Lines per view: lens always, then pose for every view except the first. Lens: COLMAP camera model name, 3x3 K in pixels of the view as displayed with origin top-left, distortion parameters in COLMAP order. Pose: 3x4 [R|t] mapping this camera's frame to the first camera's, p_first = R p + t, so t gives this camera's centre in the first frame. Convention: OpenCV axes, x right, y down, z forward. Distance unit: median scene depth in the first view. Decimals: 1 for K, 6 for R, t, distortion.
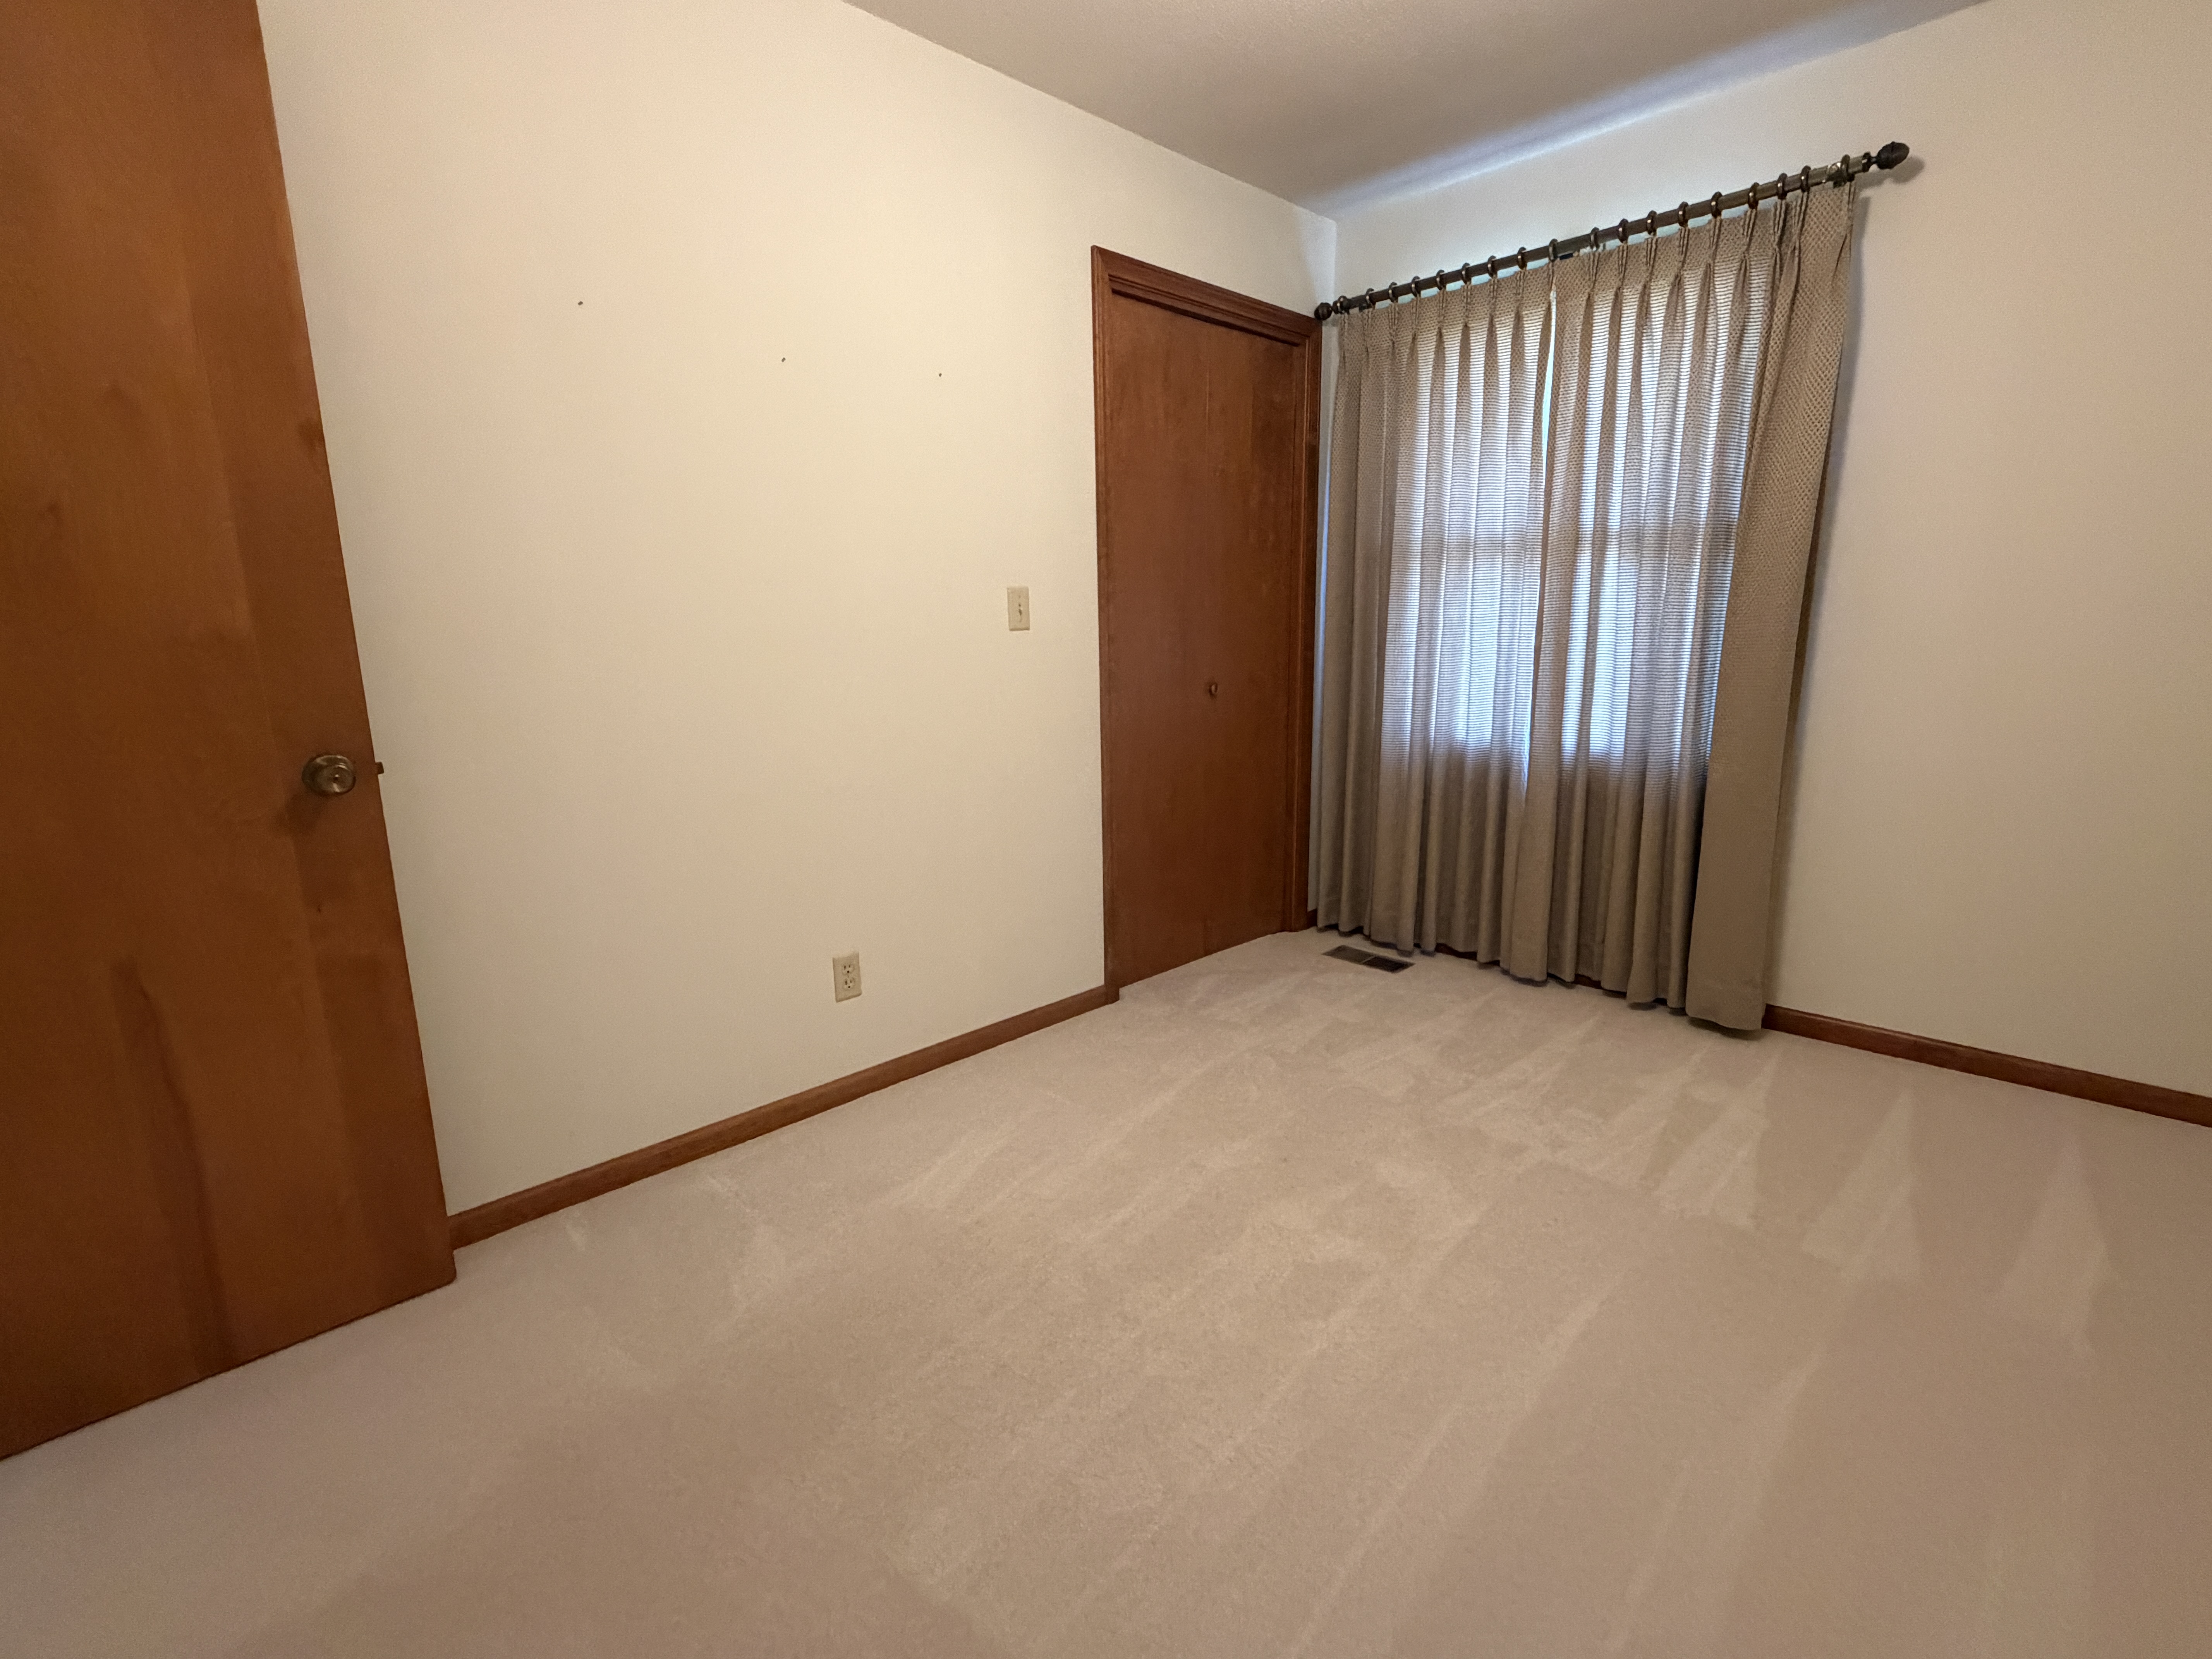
lens RADIAL K [[1016.7, 0, 1102.0], [0, 1016.7, 836.1], [0, 0, 1]] dist [-0.001694, -0.000928]
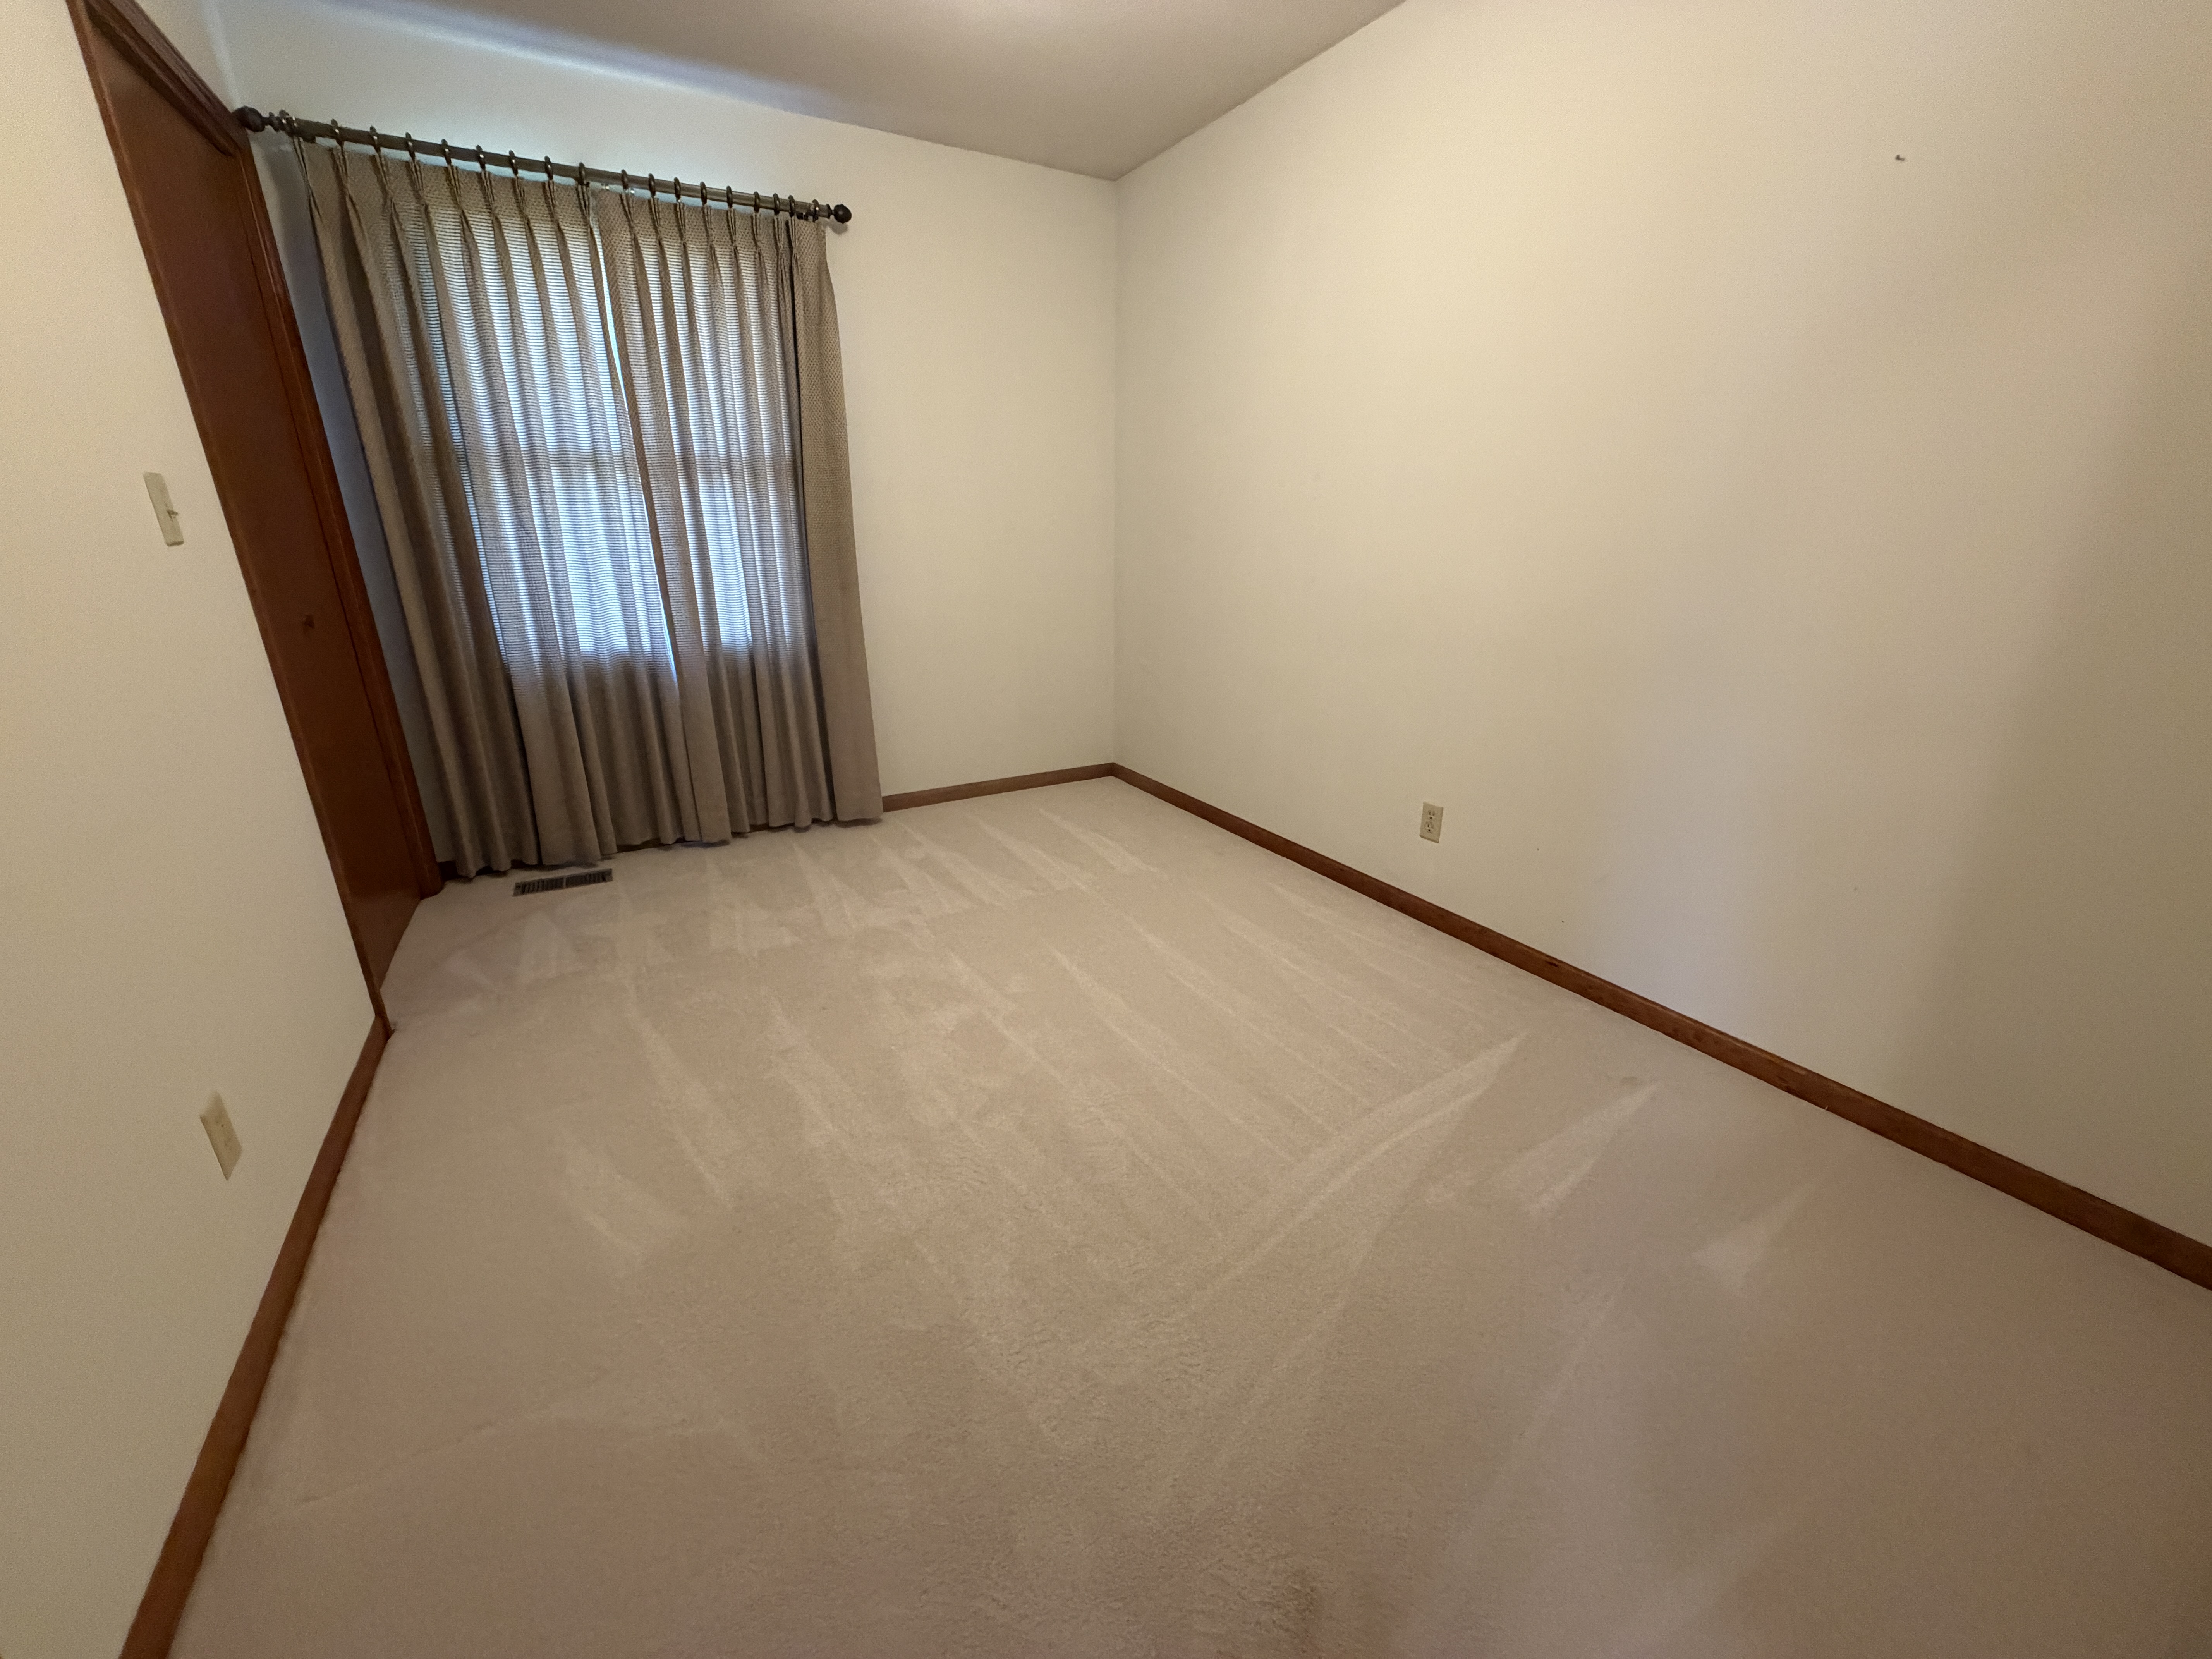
lens RADIAL K [[869.7, 0, 1098.9], [0, 869.7, 832.4], [0, 0, 1]] dist [0.000700, -0.003620]
pose [[0.249900, -0.300067, 0.920603, -0.445399], [0.195090, 0.946875, 0.255673, -0.048933], [-0.948415, 0.115708, 0.295164, 0.285916]]
